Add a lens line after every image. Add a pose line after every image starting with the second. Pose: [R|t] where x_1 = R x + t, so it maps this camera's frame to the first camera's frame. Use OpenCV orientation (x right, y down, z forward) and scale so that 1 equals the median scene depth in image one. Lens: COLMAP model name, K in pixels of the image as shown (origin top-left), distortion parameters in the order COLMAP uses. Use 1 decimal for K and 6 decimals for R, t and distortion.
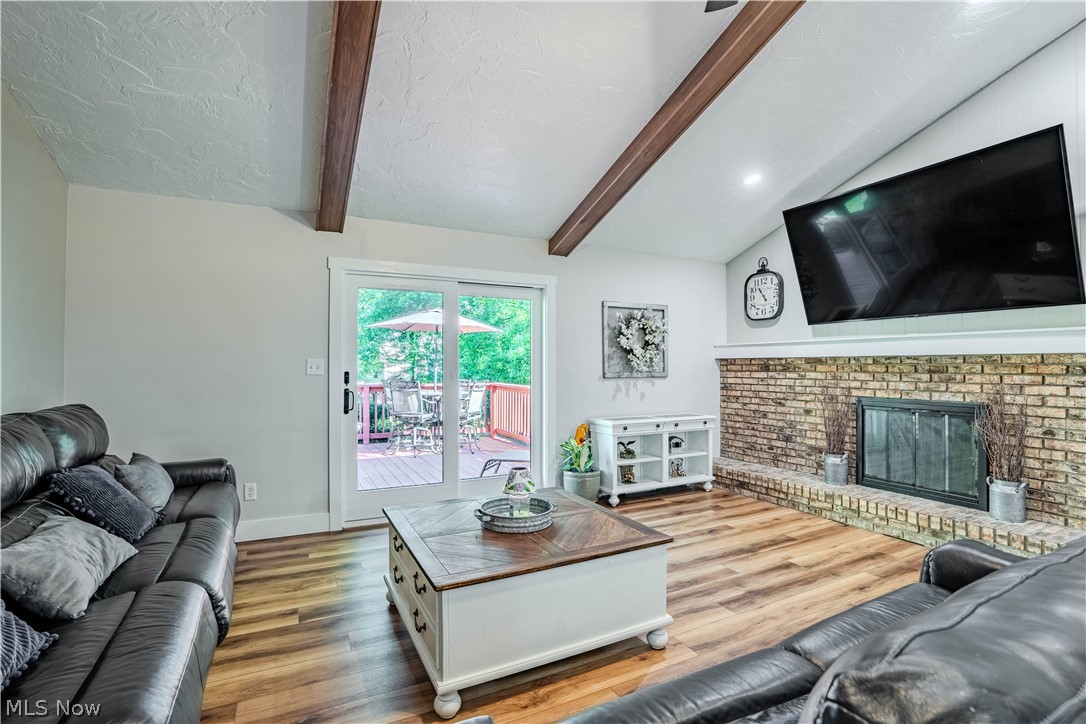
lens RADIAL K [[503.6, 0, 544.7], [0, 503.6, 368.4], [0, 0, 1]] dist [-0.071686, 0.027345]
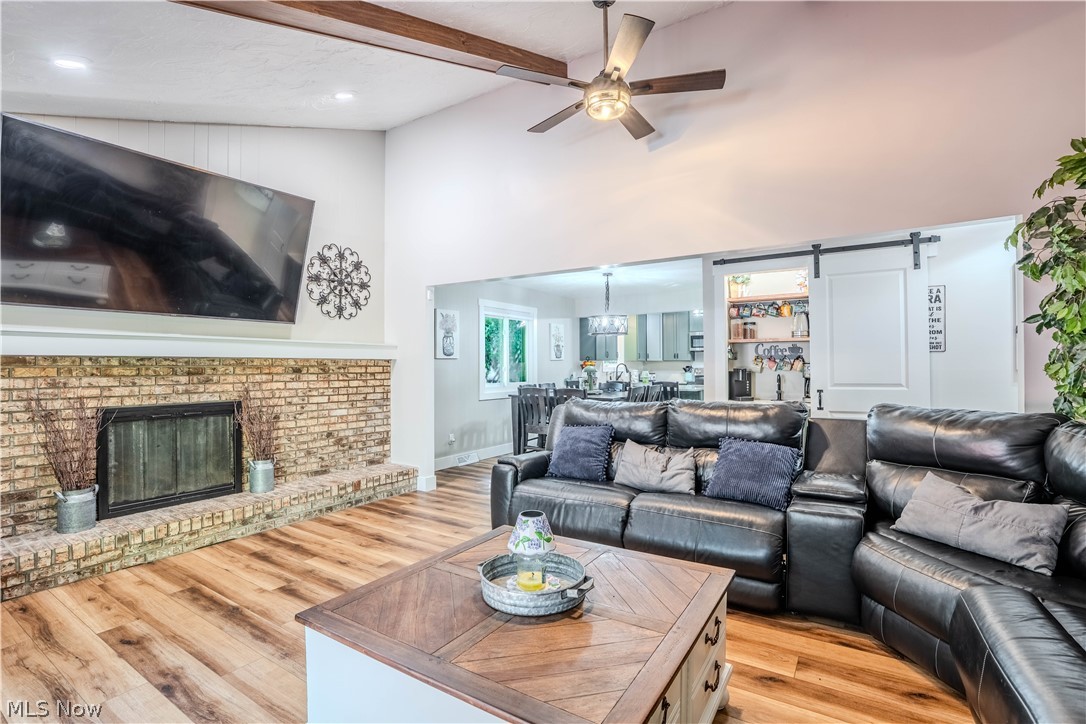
lens RADIAL K [[503.6, 0, 544.7], [0, 503.6, 368.4], [0, 0, 1]] dist [-0.071686, 0.027345]
pose [[-0.507366, -0.001580, 0.861729, -0.380813], [0.009215, 0.999931, 0.007259, -0.003996], [-0.861682, 0.011623, -0.507316, 0.772154]]
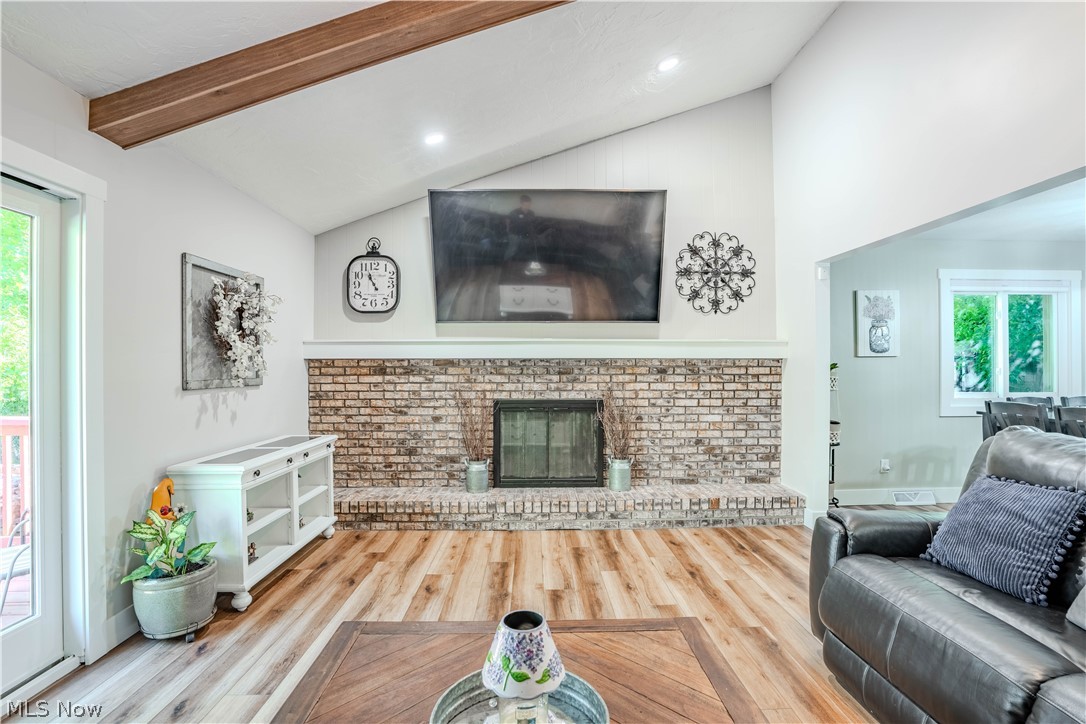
lens RADIAL K [[503.6, 0, 544.7], [0, 503.6, 368.4], [0, 0, 1]] dist [-0.071686, 0.027345]
pose [[0.429164, -0.000594, 0.903226, -0.233917], [0.006769, 0.999974, -0.002558, -0.001168], [-0.903201, 0.007212, 0.429157, 0.469026]]
